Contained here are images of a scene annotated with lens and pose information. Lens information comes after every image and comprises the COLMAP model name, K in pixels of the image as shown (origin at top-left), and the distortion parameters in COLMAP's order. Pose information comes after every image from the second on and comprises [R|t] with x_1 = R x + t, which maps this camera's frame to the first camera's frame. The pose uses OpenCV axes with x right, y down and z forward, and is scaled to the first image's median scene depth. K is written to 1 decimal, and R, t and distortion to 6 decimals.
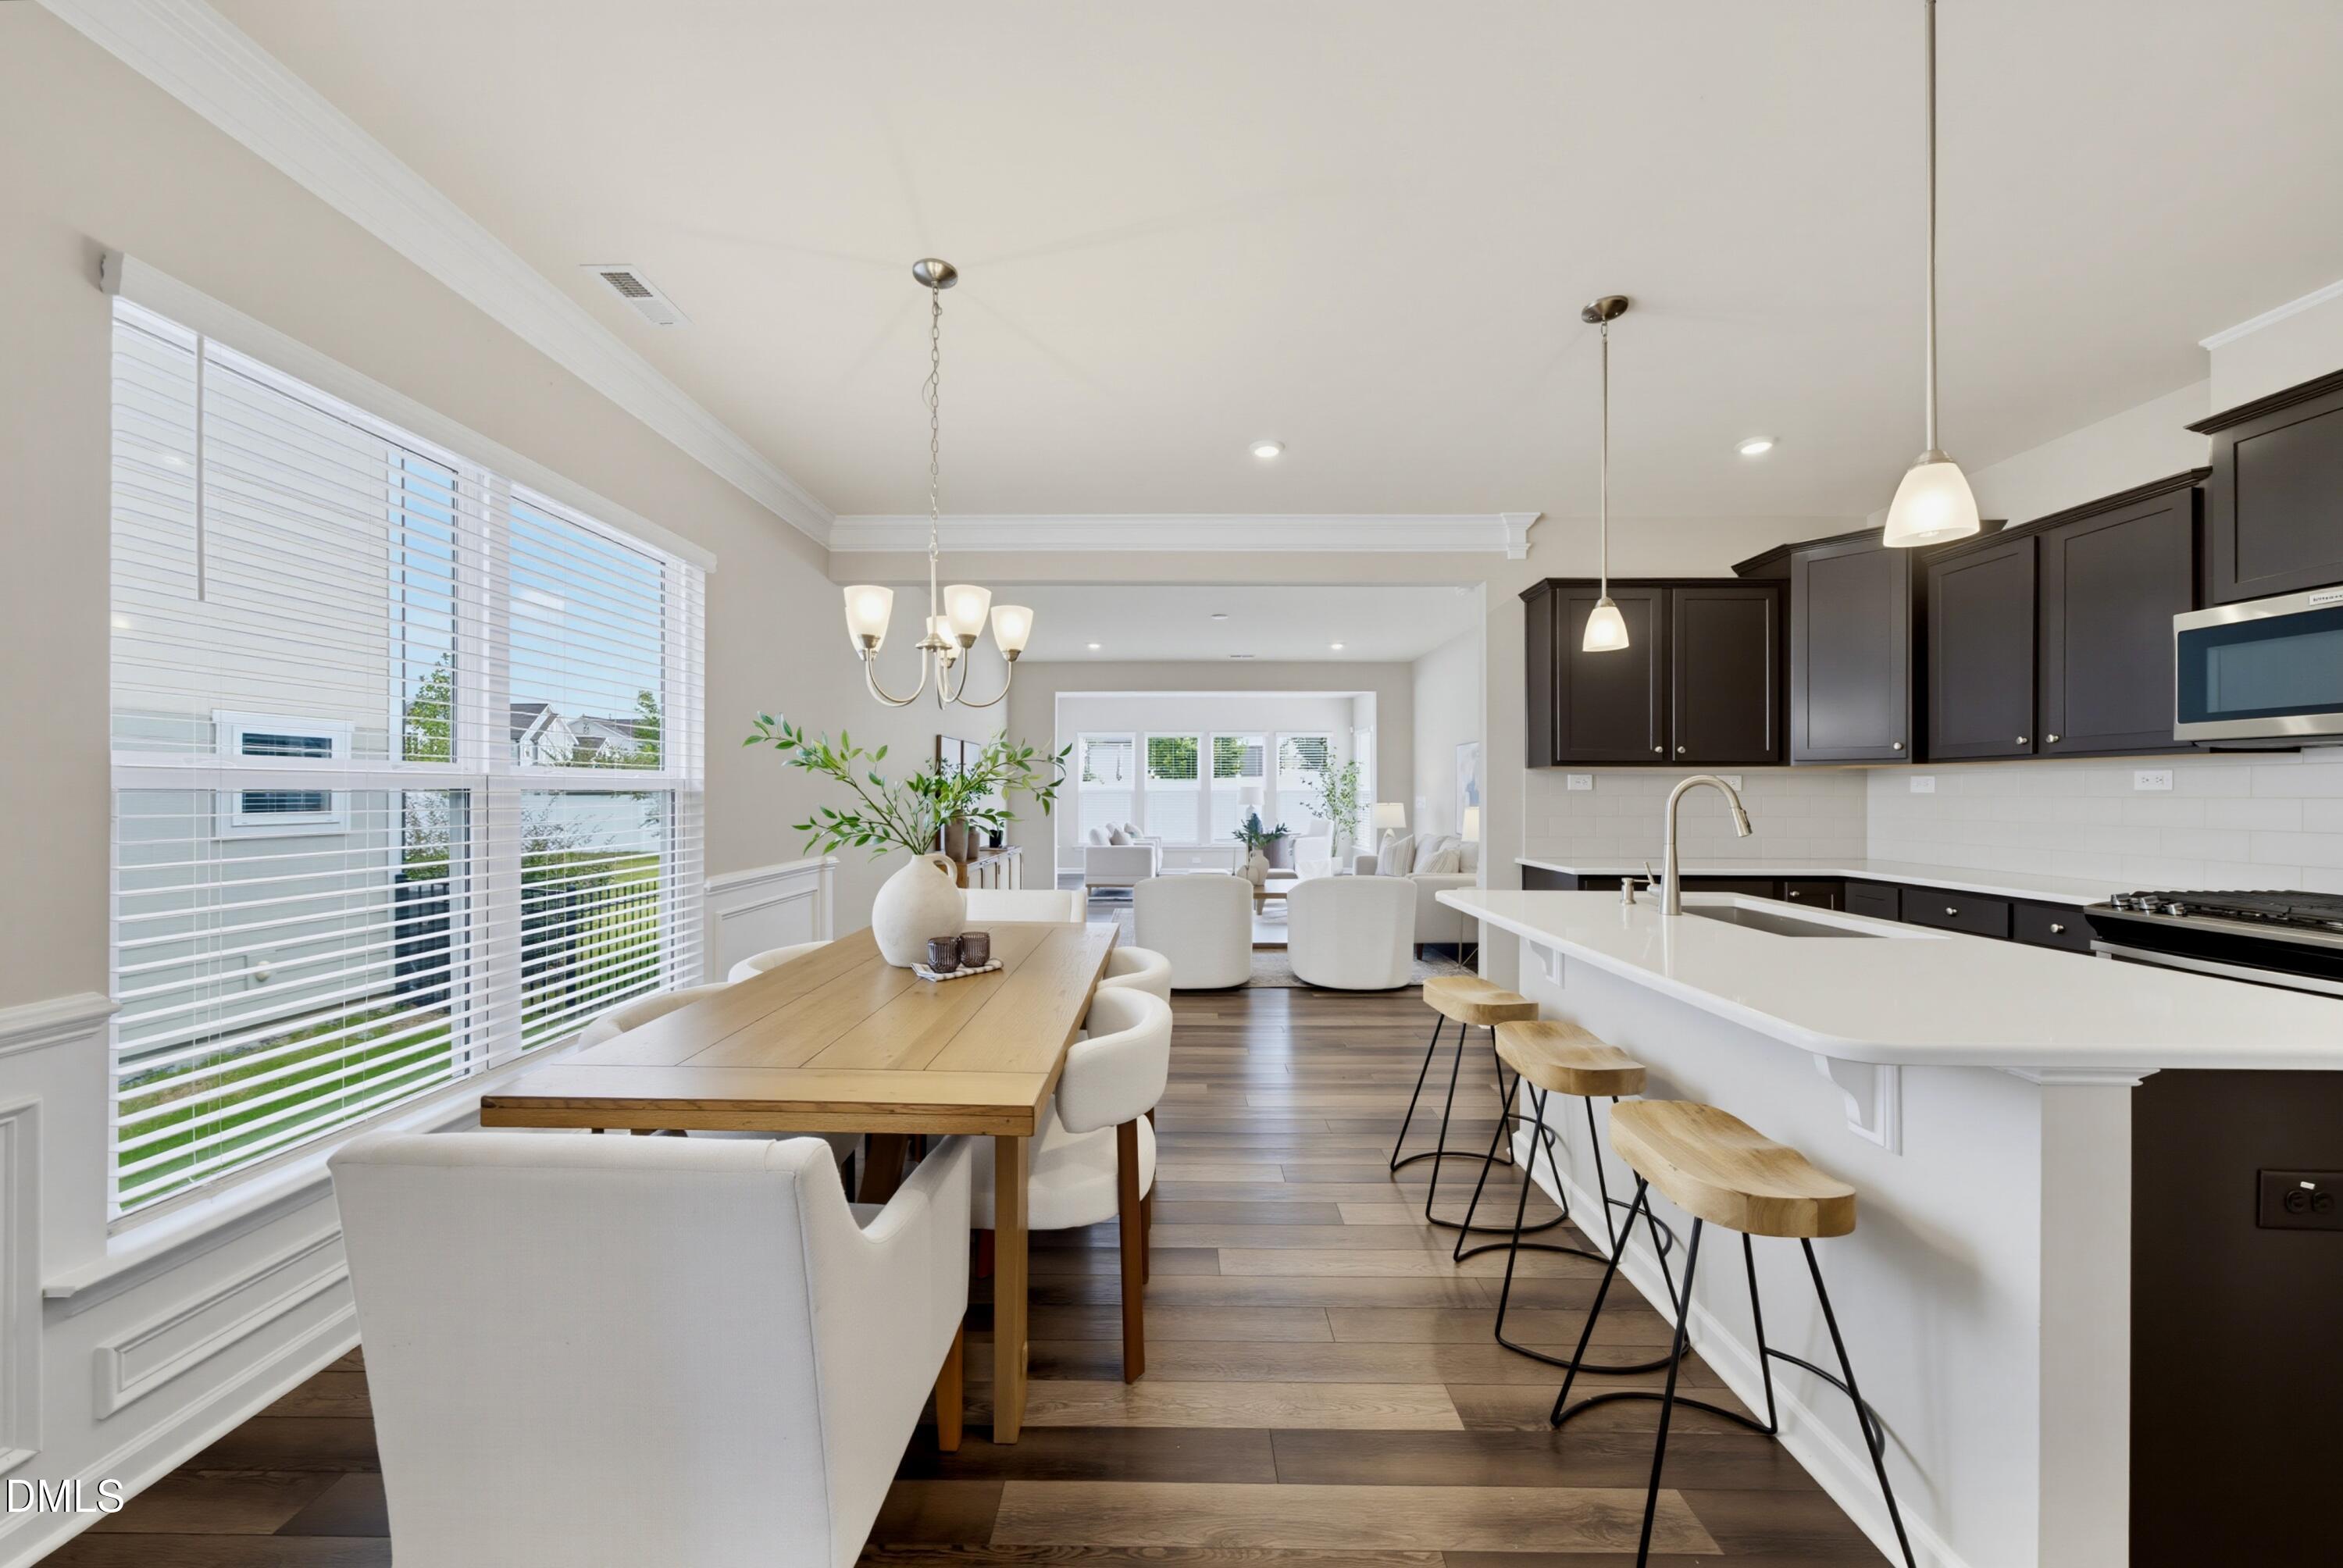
lens RADIAL K [[801.1, 0, 1165.0], [0, 801.1, 796.6], [0, 0, 1]] dist [-0.001777, 0.000065]
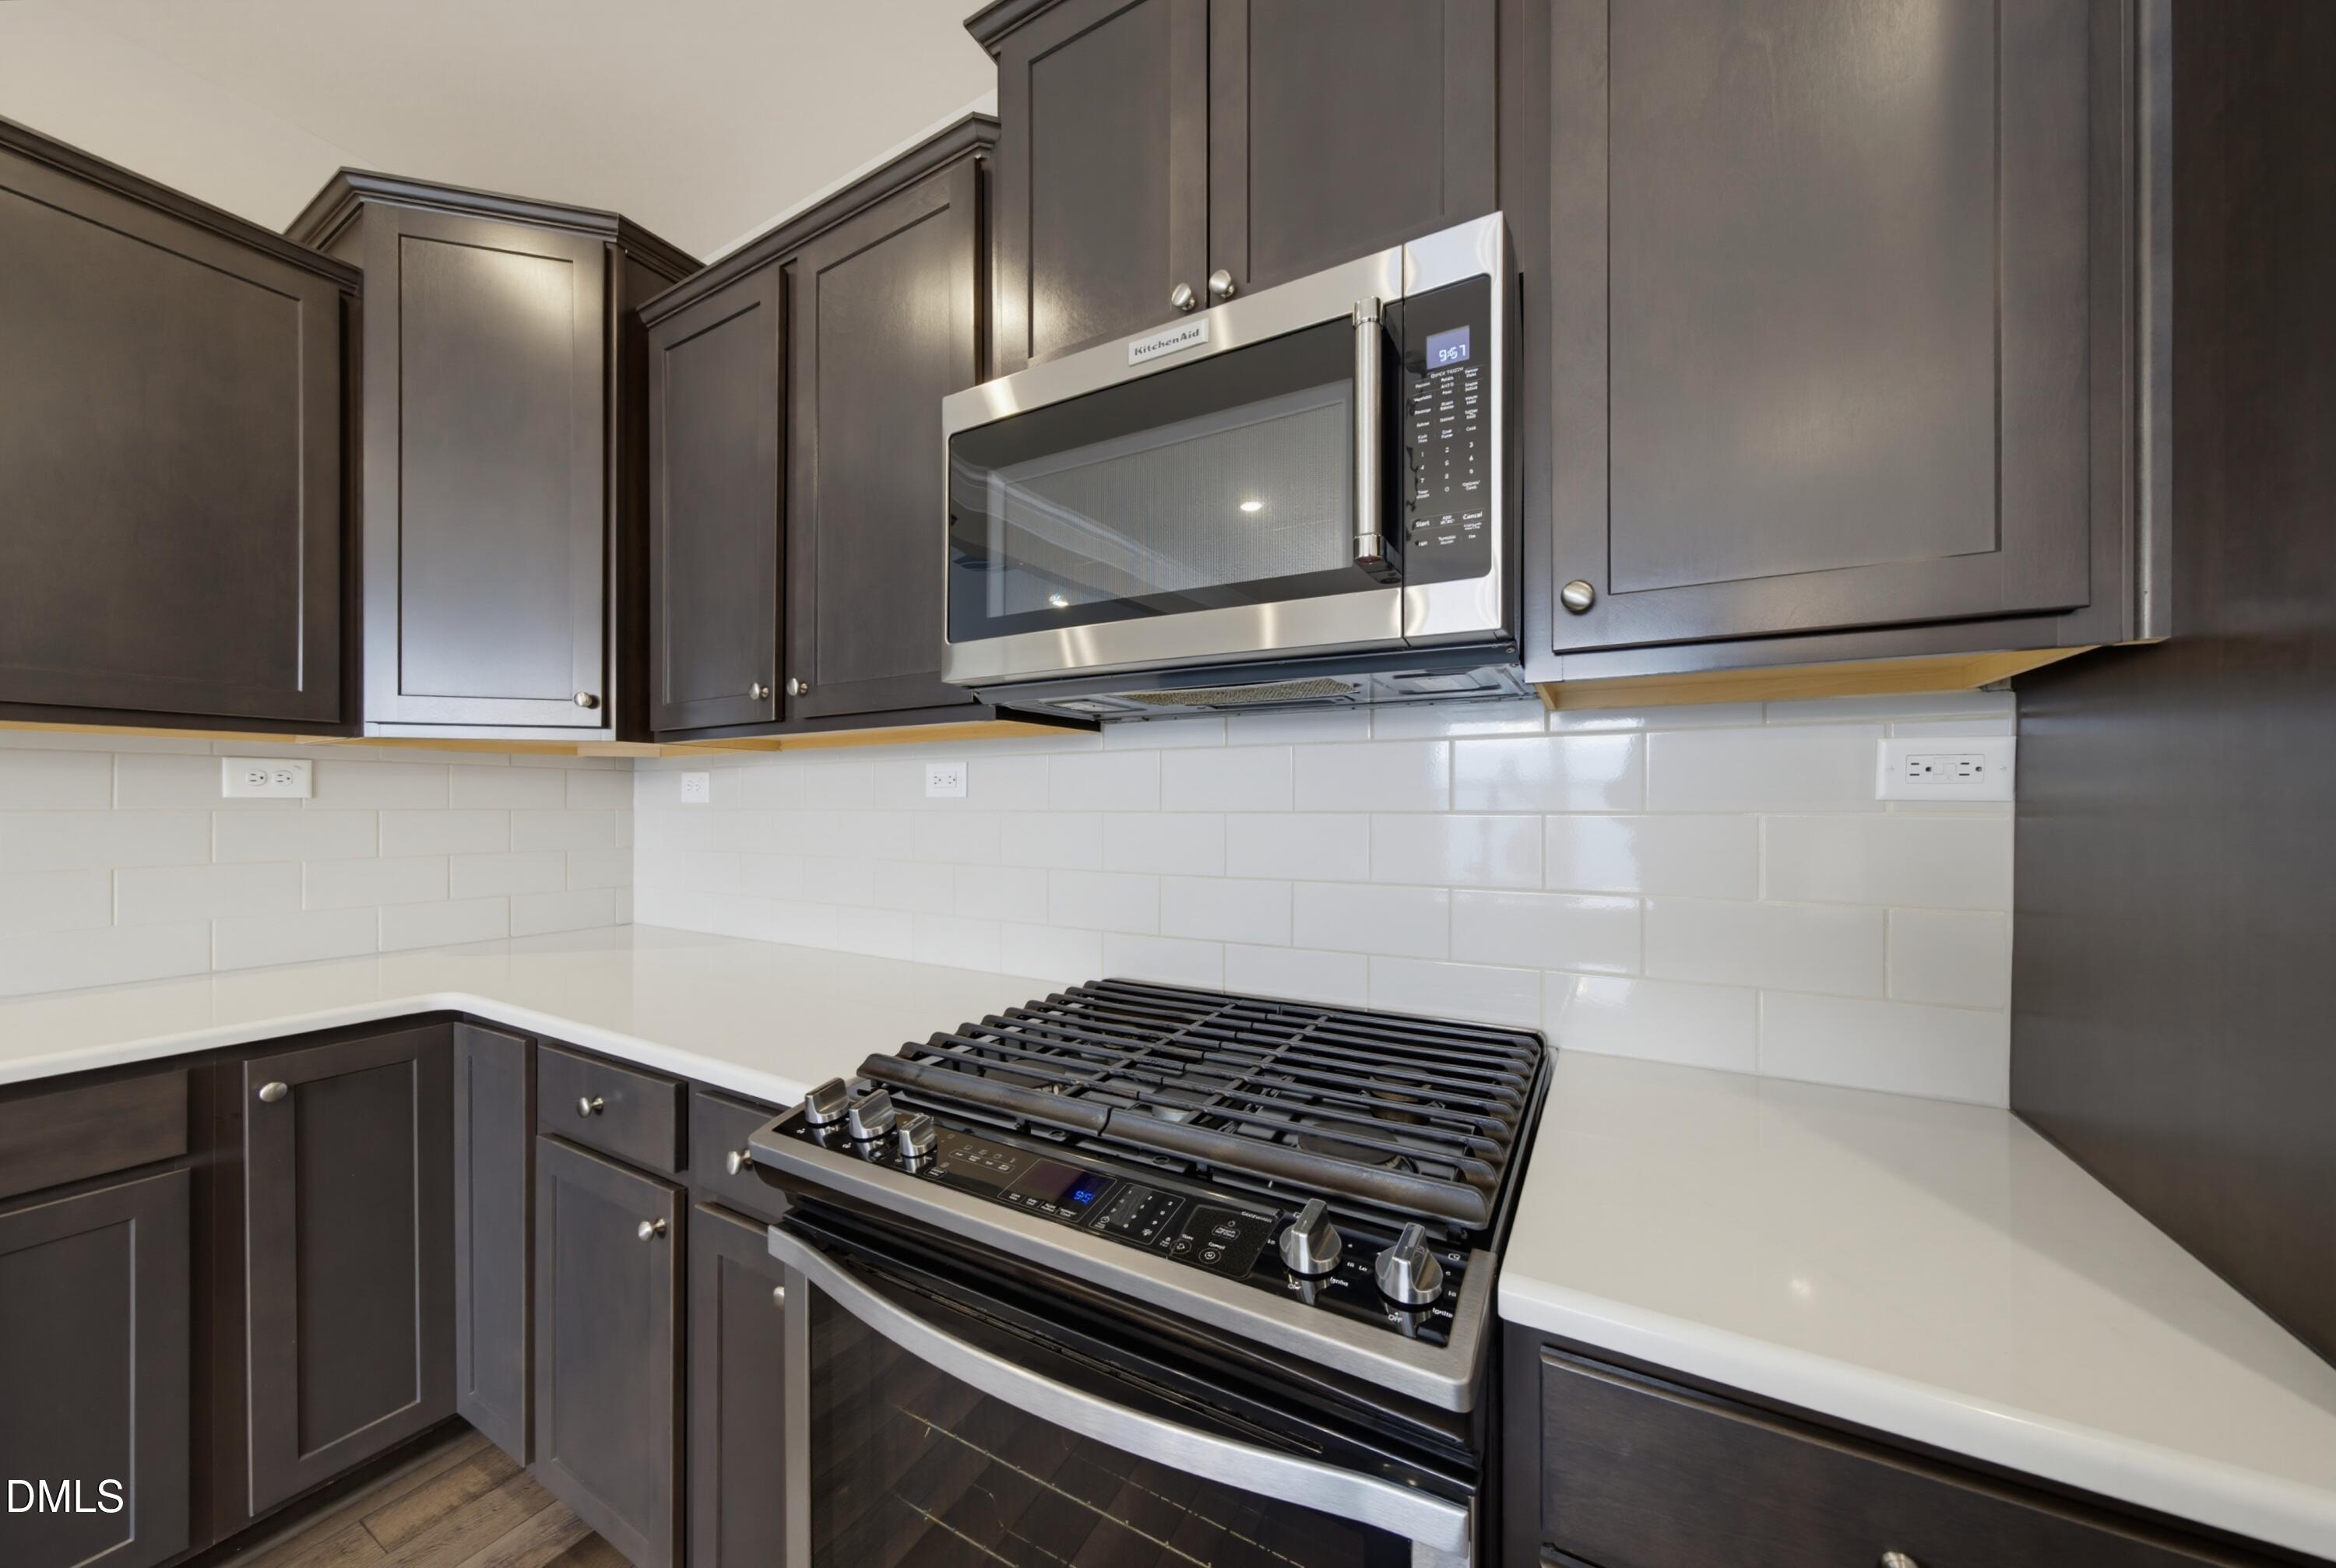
lens RADIAL K [[808.2, 0, 1169.7], [0, 808.2, 800.7], [0, 0, 1]] dist [0.001806, 0.000182]
pose [[0.480691, 0.006965, 0.876862, 0.799548], [0.004681, 0.999934, -0.010509, -0.000154], [-0.876877, 0.009156, 0.480627, 0.581158]]
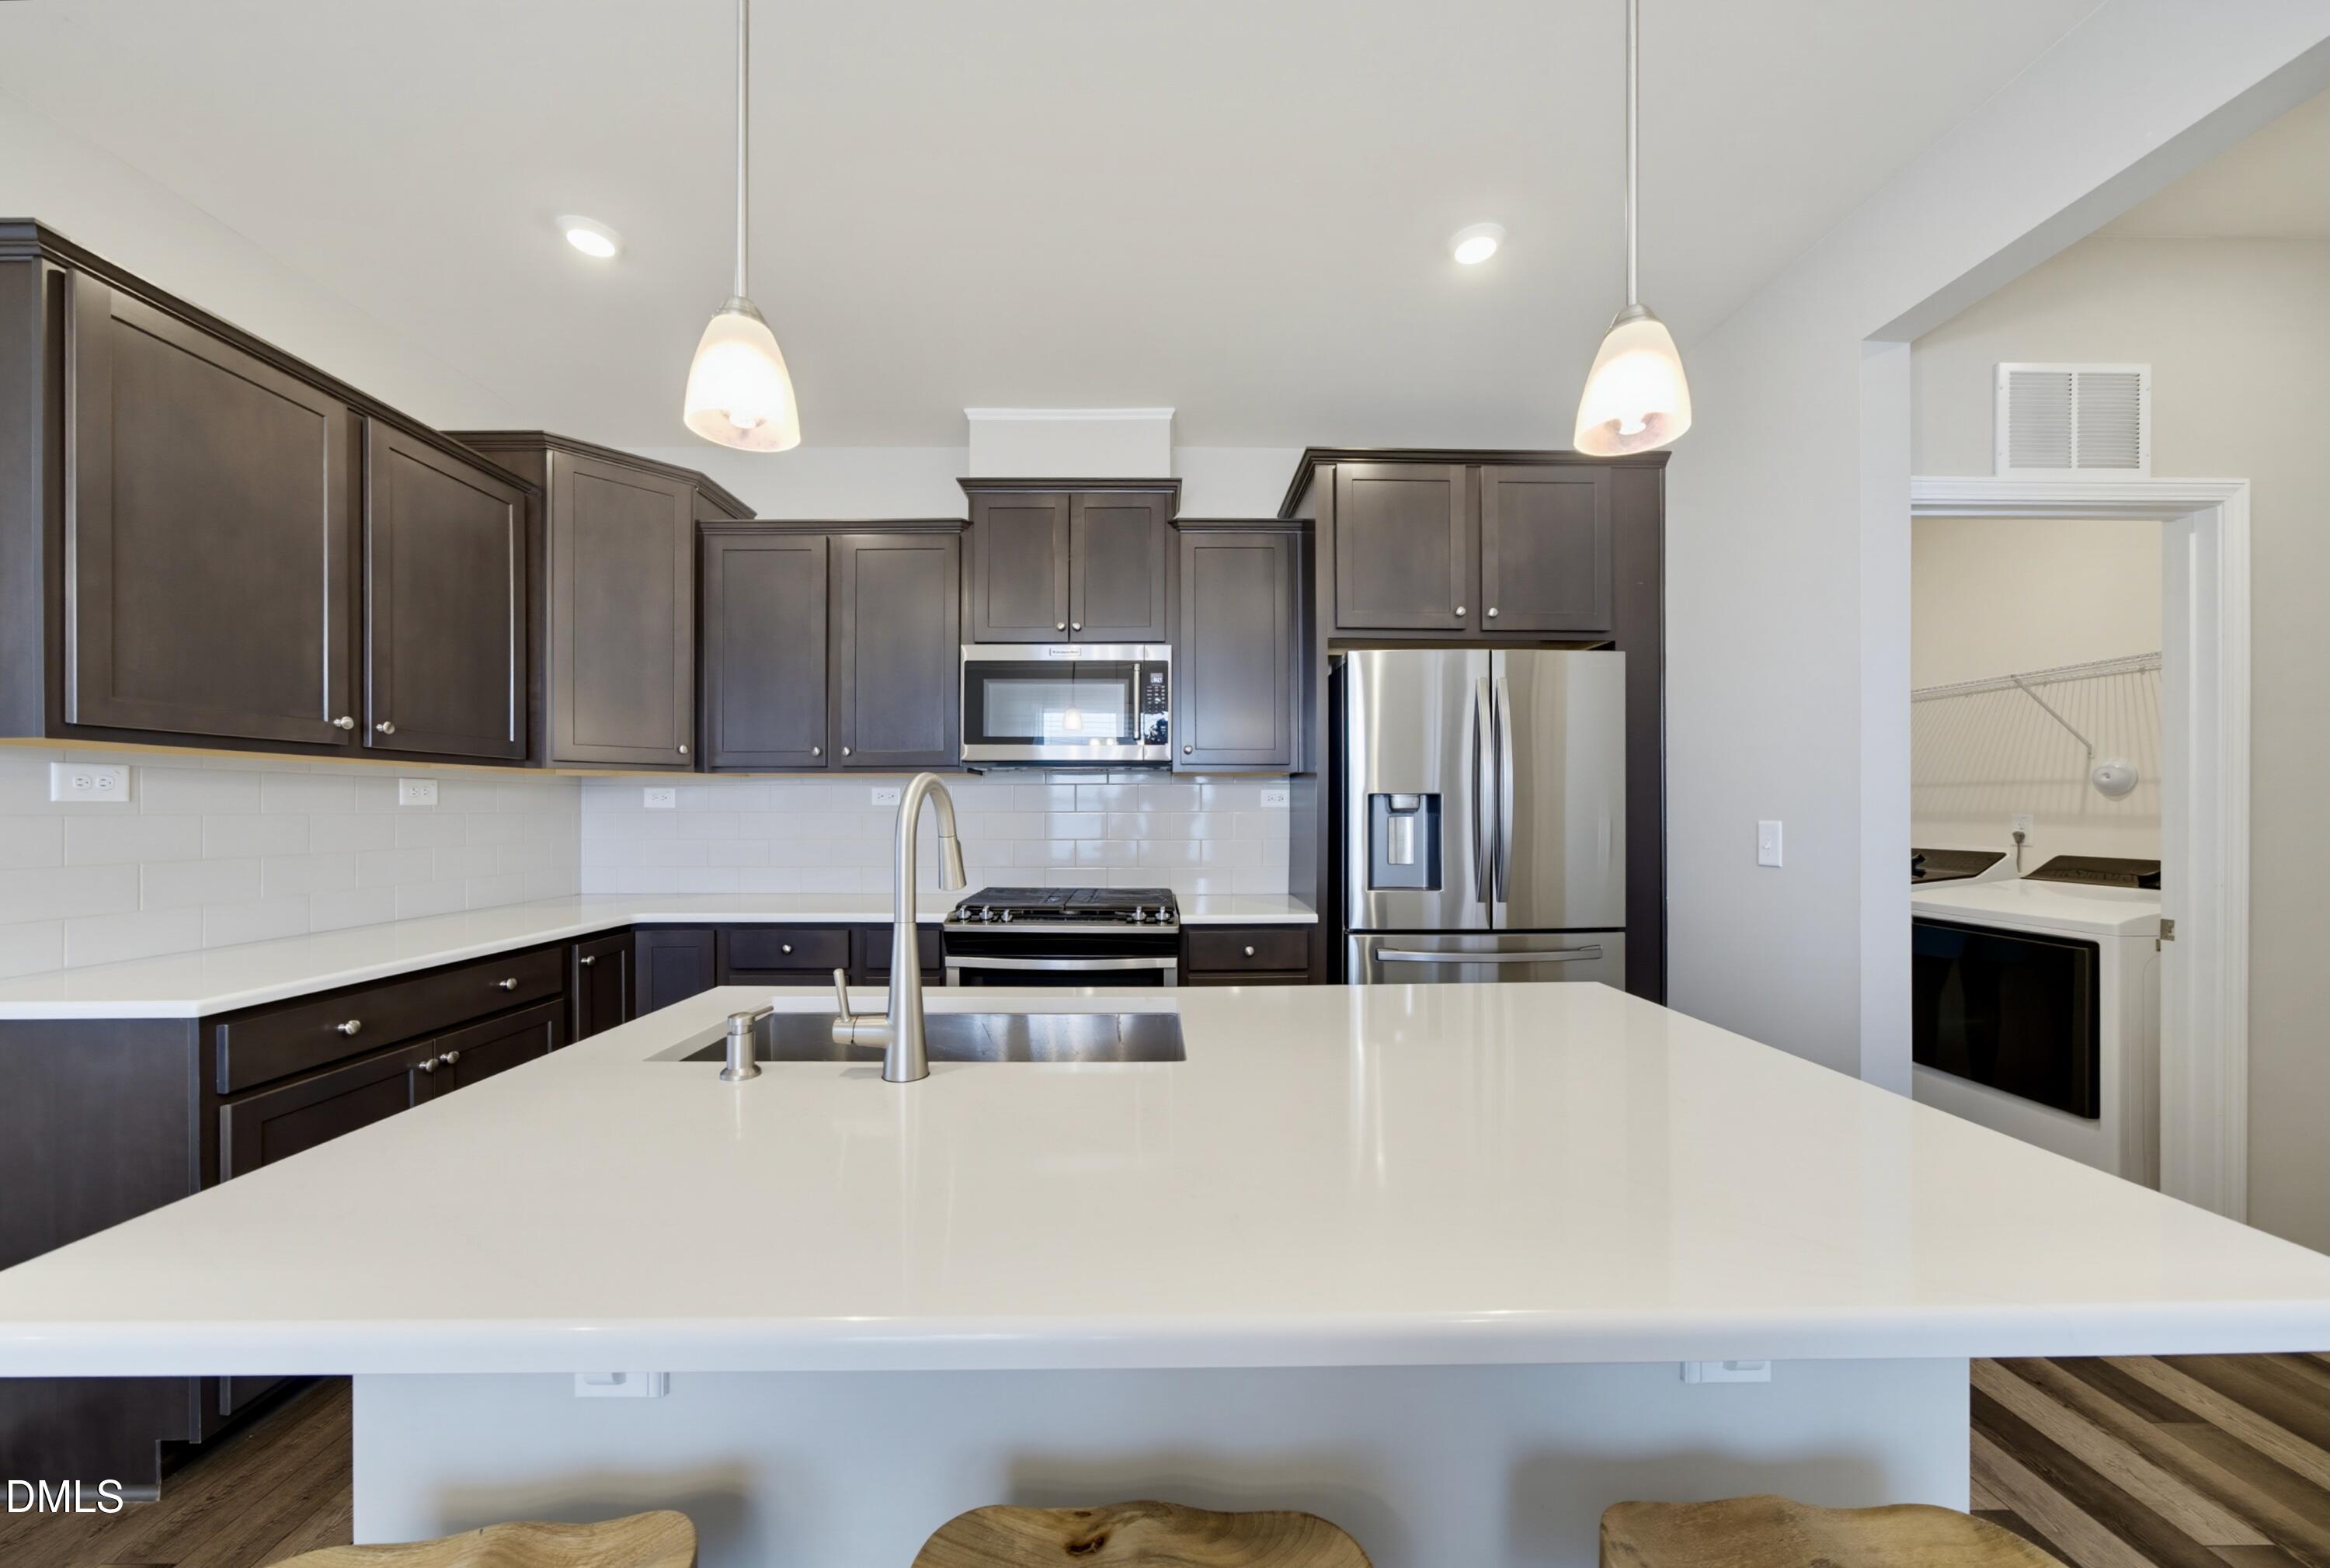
lens RADIAL K [[818.9, 0, 1156.9], [0, 818.9, 804.7], [0, 0, 1]] dist [0.000263, 0.000172]
pose [[-0.021512, 0.003481, 0.999763, 0.120009], [0.006436, 0.999974, -0.003343, -0.003453], [-0.999748, 0.006363, -0.021534, 0.650184]]
